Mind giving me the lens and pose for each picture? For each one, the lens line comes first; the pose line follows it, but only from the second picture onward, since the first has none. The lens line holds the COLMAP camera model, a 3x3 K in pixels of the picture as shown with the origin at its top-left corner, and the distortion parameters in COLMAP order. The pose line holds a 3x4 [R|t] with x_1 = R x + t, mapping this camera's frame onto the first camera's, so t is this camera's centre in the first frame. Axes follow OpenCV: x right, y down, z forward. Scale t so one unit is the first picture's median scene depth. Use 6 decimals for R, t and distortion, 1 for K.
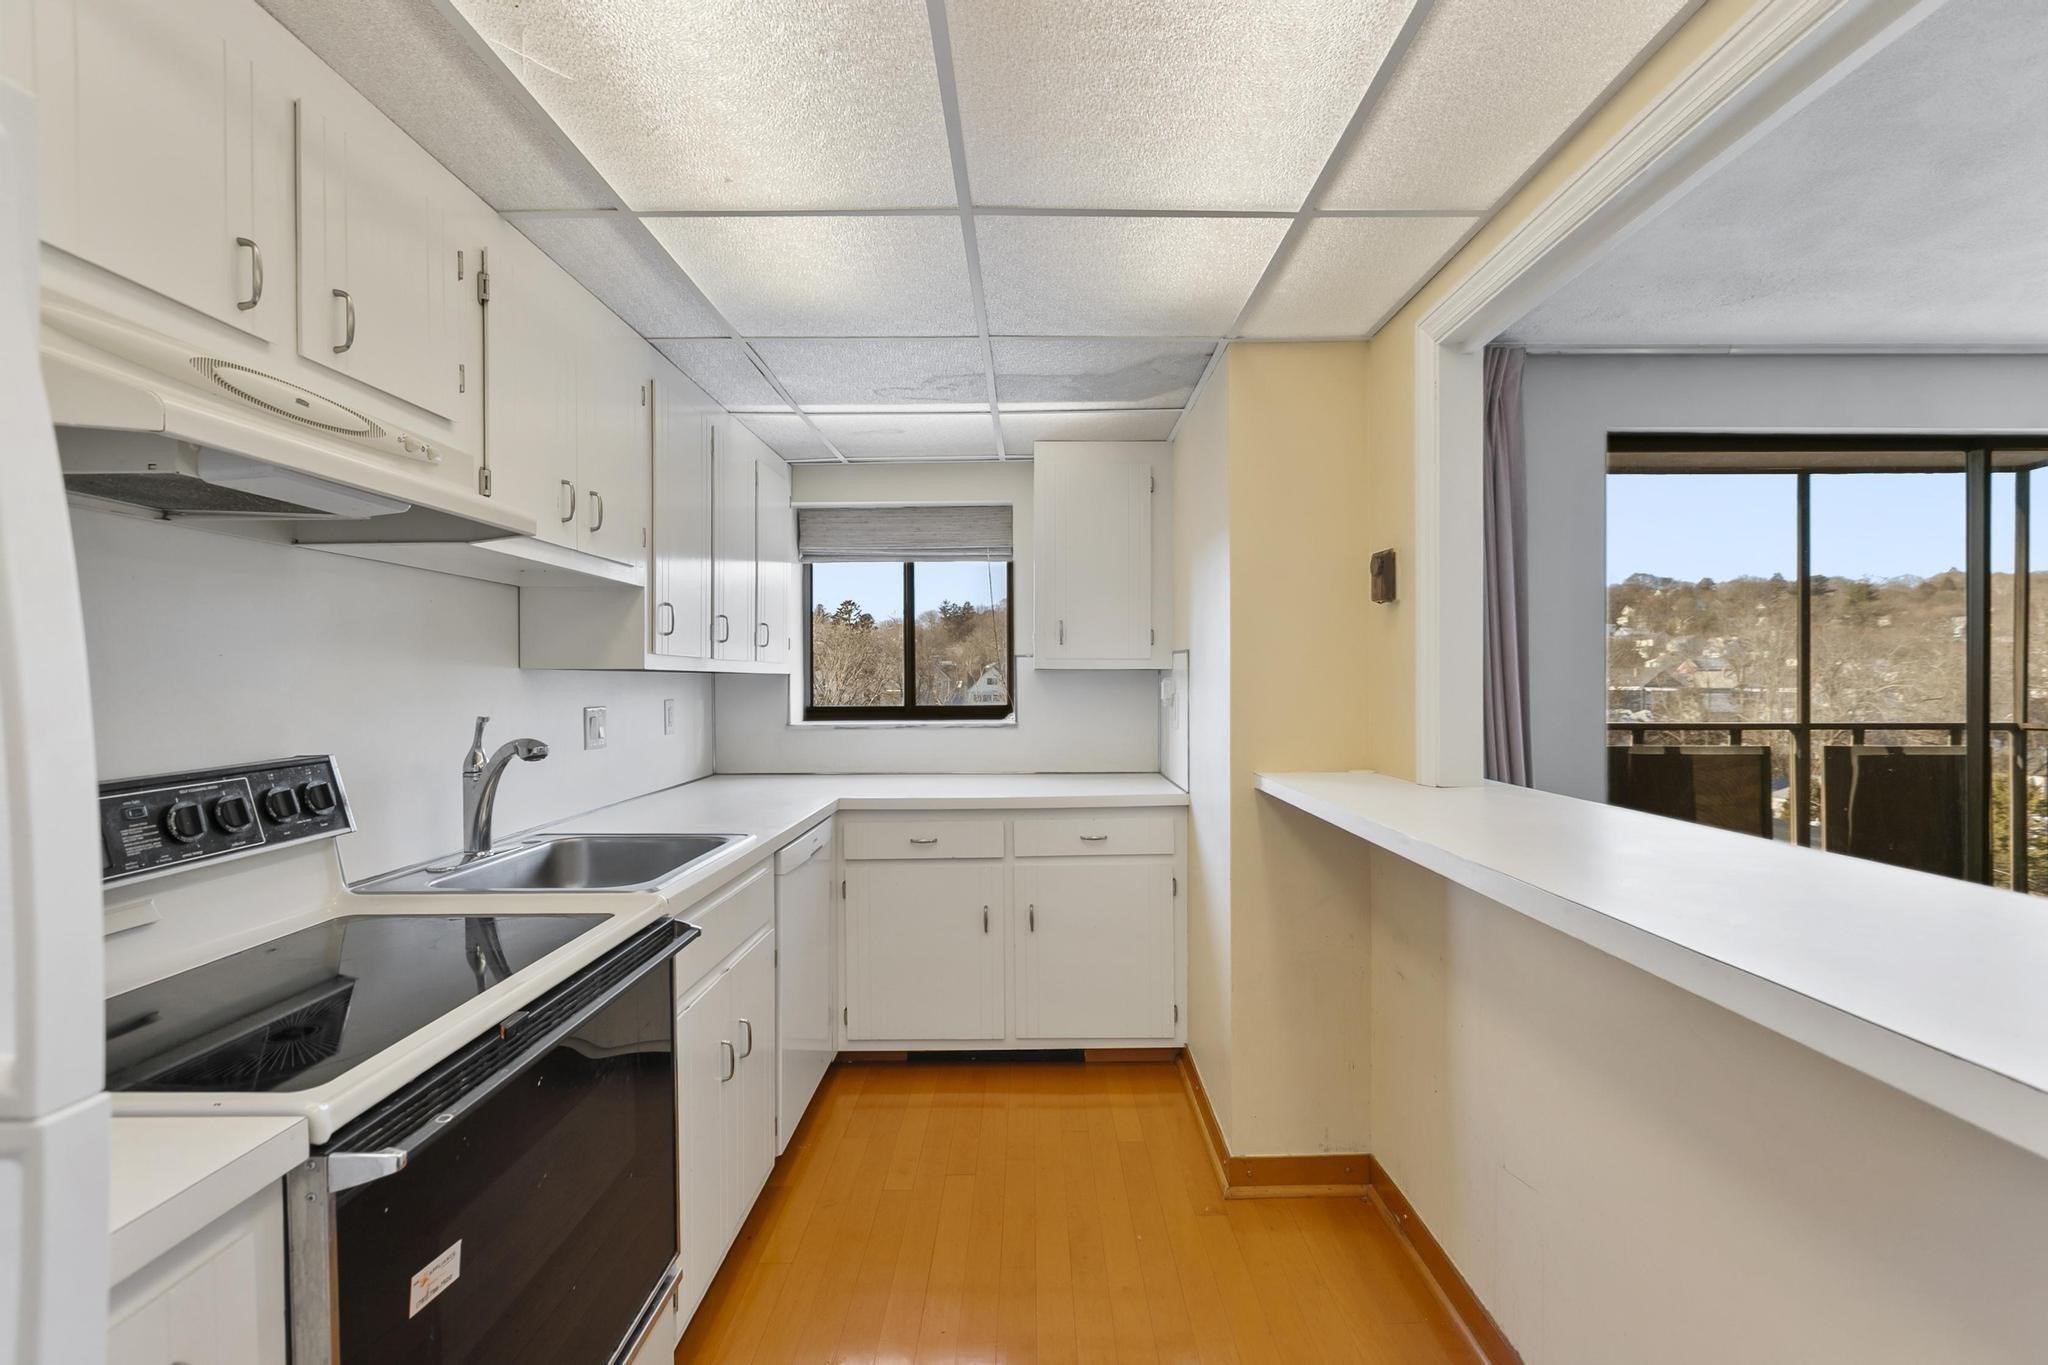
lens RADIAL K [[910.0, 0, 1028.5], [0, 910.0, 683.0], [0, 0, 1]] dist [0.002234, 0.000000]
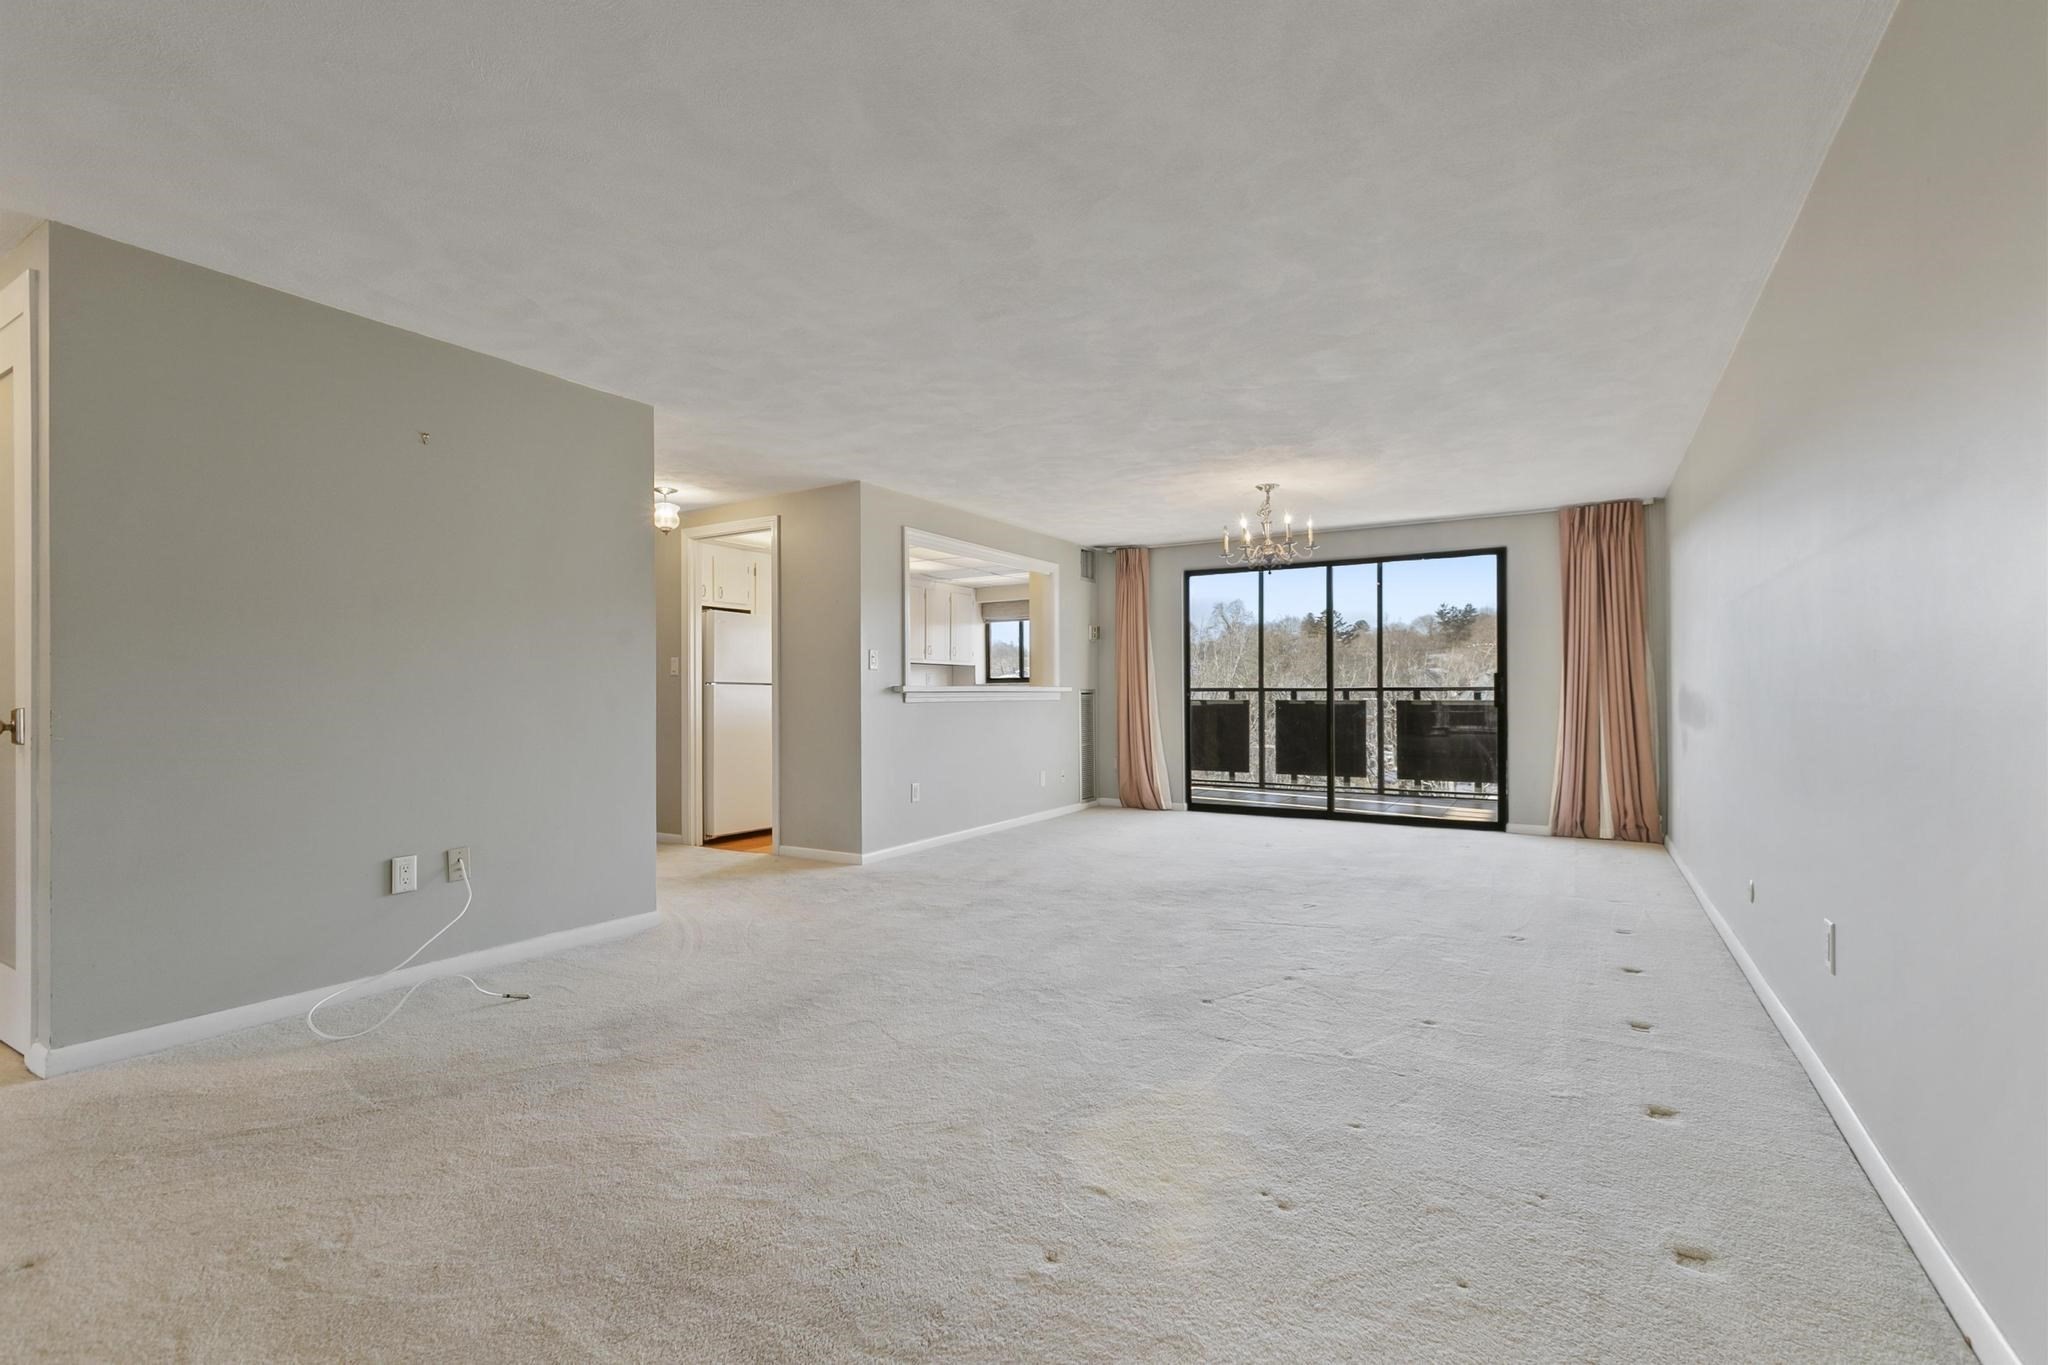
lens RADIAL K [[922.8, 0, 1037.6], [0, 922.8, 685.2], [0, 0, 1]] dist [0.032881, 0.000224]
pose [[0.863119, -0.005650, -0.504969, 1.575420], [0.001026, 0.999955, -0.009436, 0.092048], [0.504999, 0.007627, 0.863086, -1.568535]]
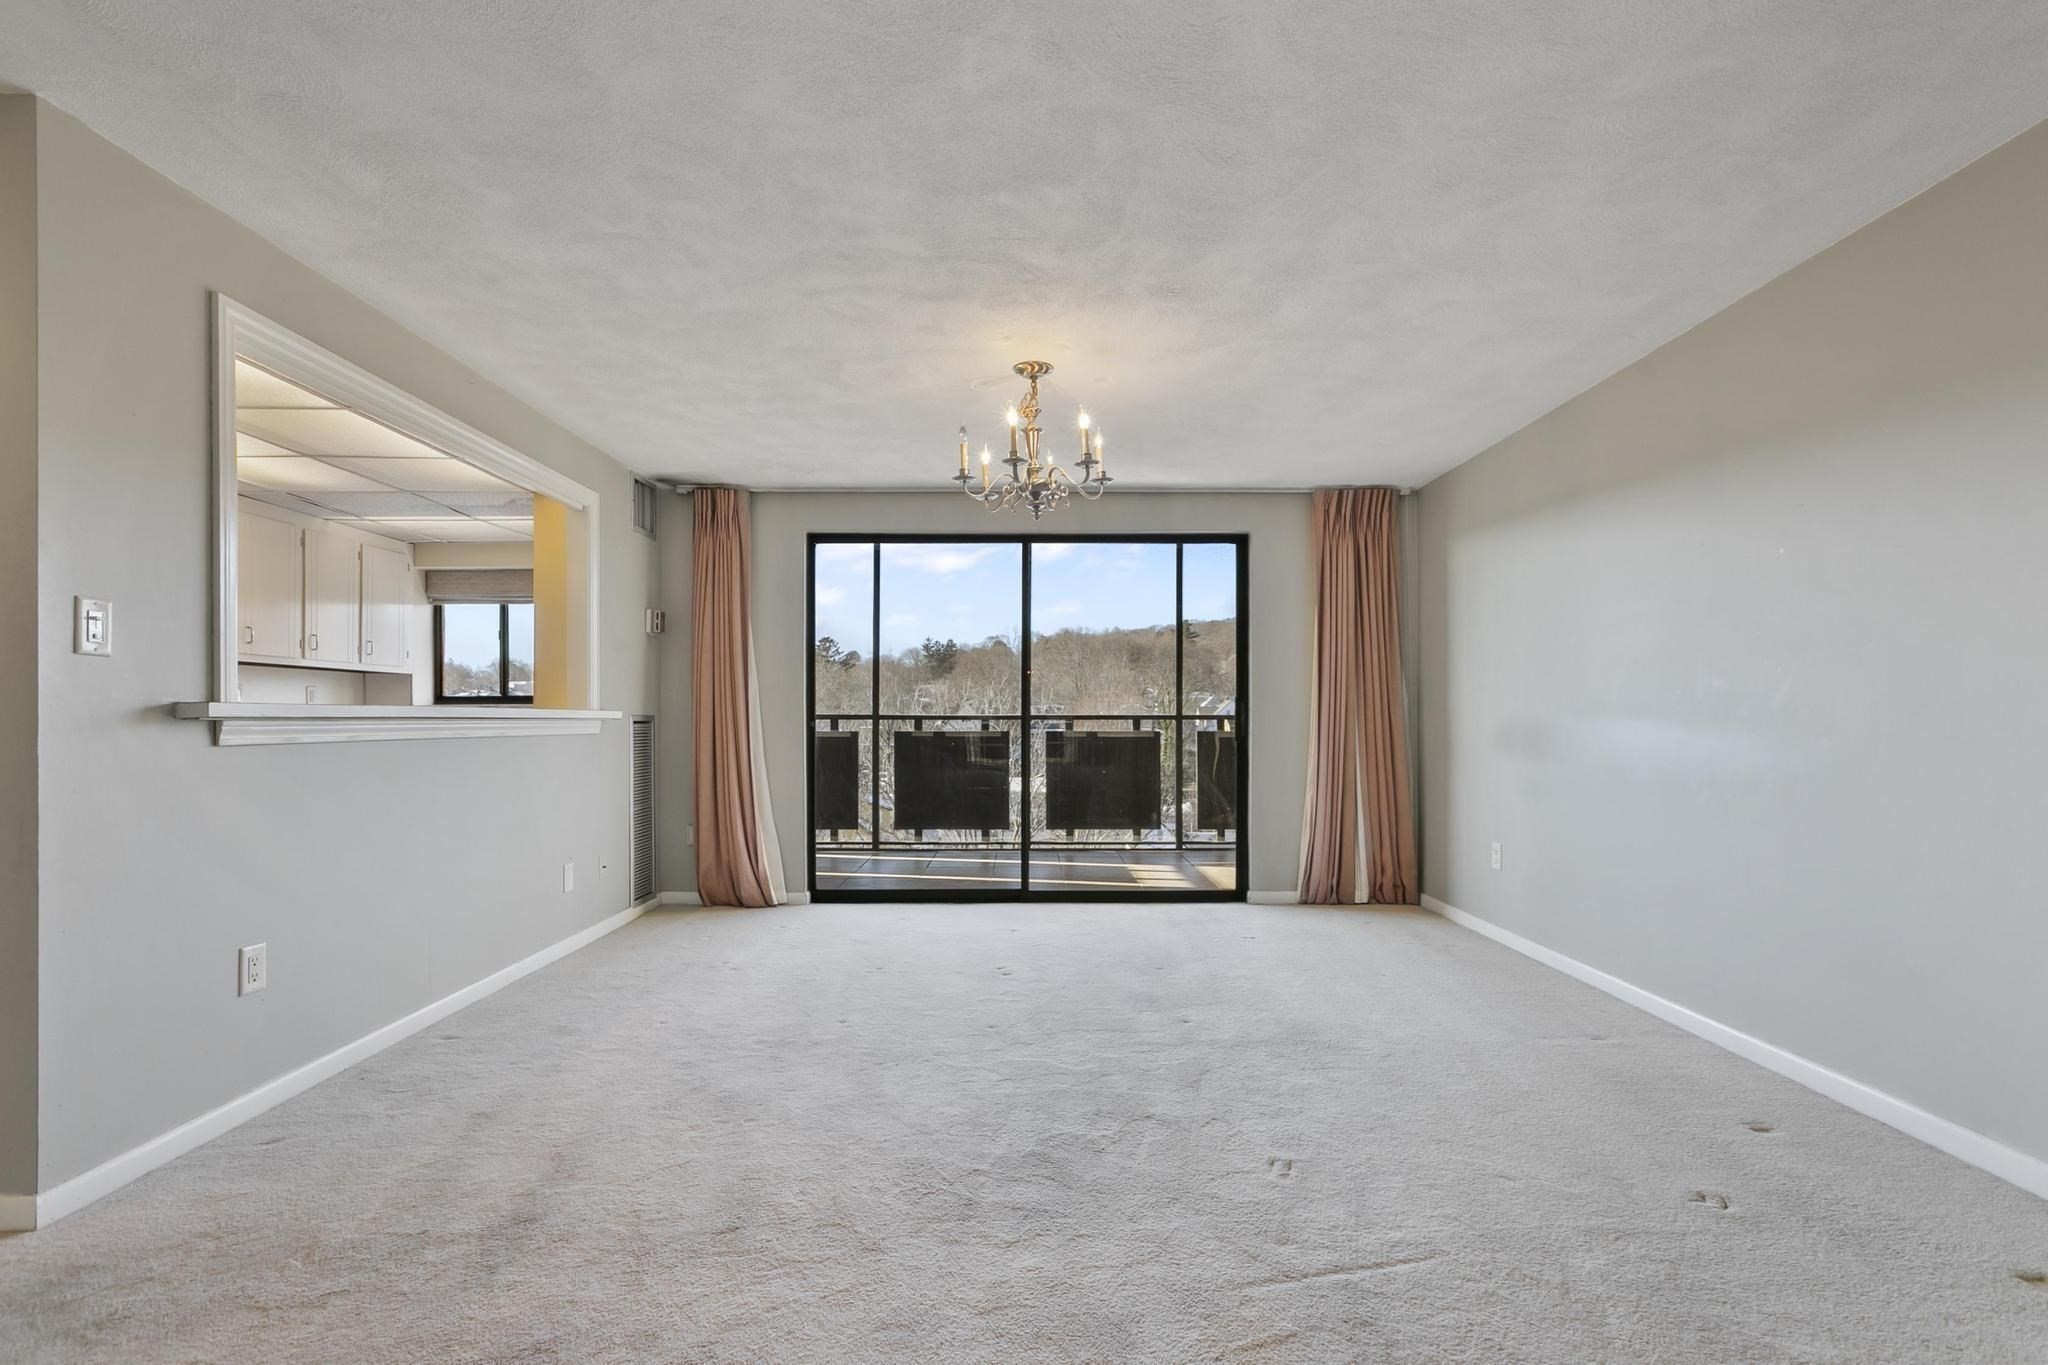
lens RADIAL K [[923.4, 0, 1035.2], [0, 923.4, 715.5], [0, 0, 1]] dist [0.003474, 0.000372]
pose [[0.999974, 0.001317, 0.007038, 1.007311], [-0.001267, 0.999974, -0.007148, 0.089941], [-0.007048, 0.007139, 0.999950, -0.779147]]
